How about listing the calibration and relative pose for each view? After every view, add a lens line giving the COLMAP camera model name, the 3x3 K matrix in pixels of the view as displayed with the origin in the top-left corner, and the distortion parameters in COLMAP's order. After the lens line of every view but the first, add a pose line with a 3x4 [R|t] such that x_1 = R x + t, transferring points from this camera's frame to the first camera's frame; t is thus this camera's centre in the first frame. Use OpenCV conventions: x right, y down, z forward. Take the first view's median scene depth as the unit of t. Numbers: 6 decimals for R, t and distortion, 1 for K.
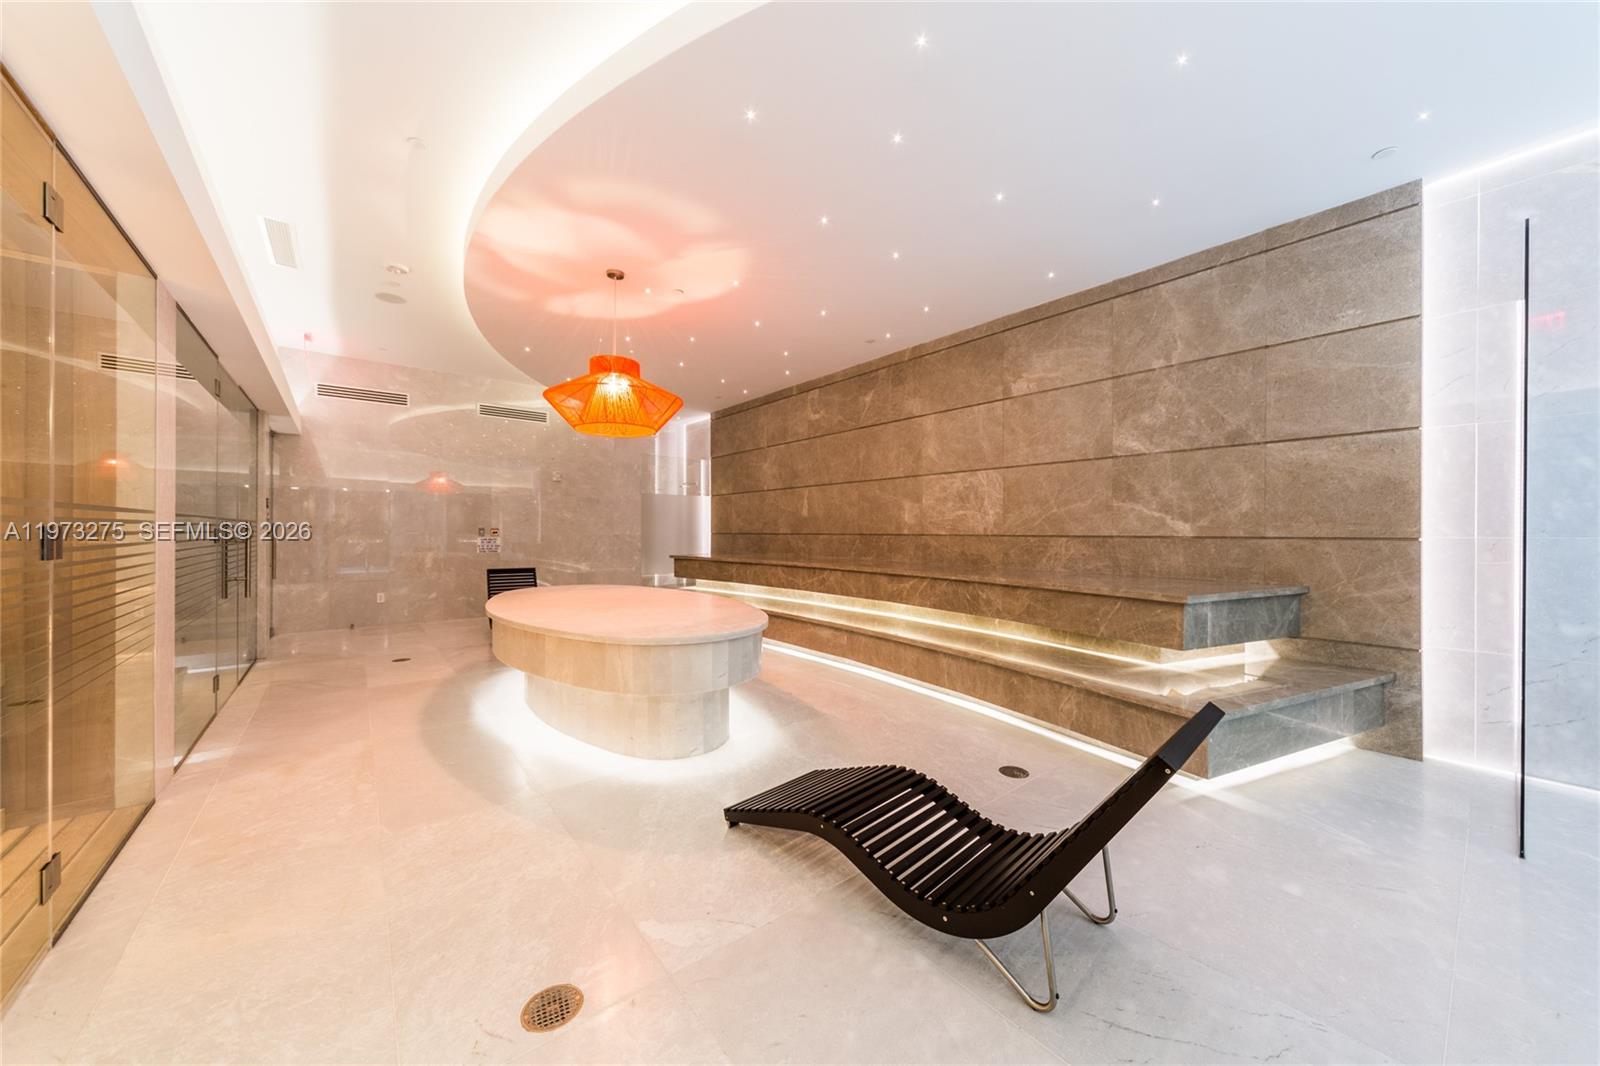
lens RADIAL K [[553.8, 0, 800.0], [0, 553.8, 533.0], [0, 0, 1]] dist [0.000481, 0.000003]
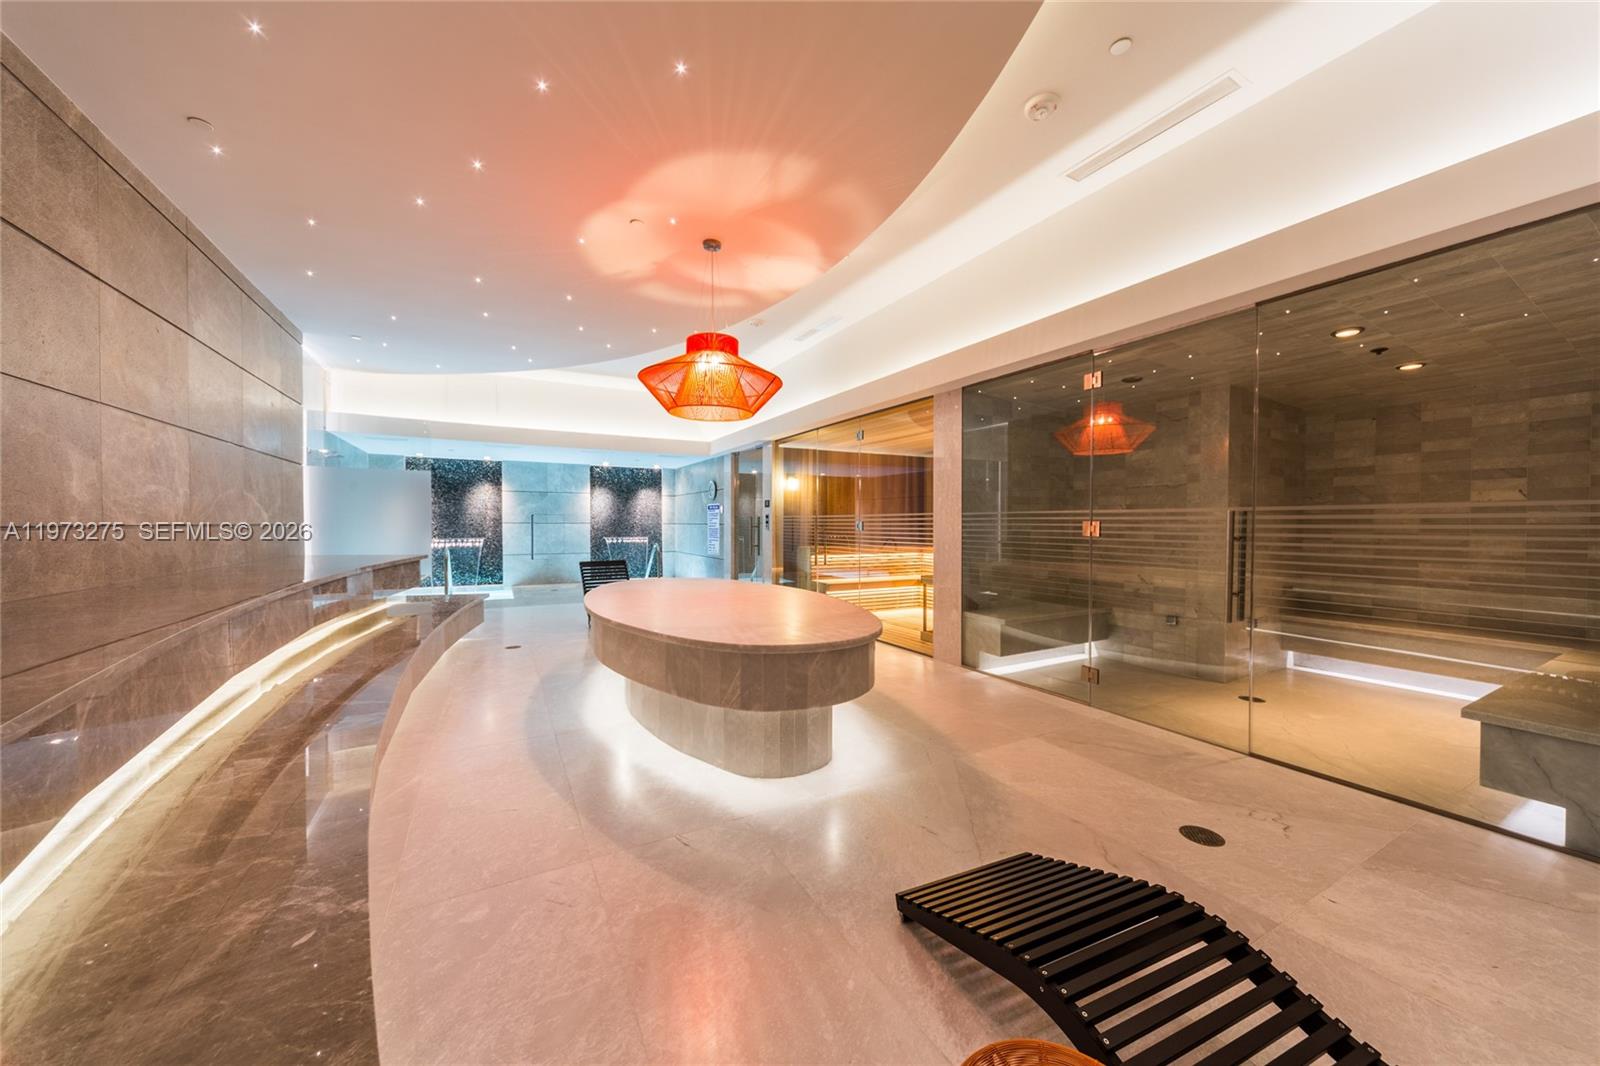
lens RADIAL K [[553.8, 0, 800.0], [0, 553.8, 533.0], [0, 0, 1]] dist [0.000481, 0.000003]
pose [[-0.984092, -0.006828, 0.177528, -0.575293], [-0.002775, 0.999730, 0.023069, -0.004931], [-0.177638, 0.022209, -0.983845, 1.688563]]
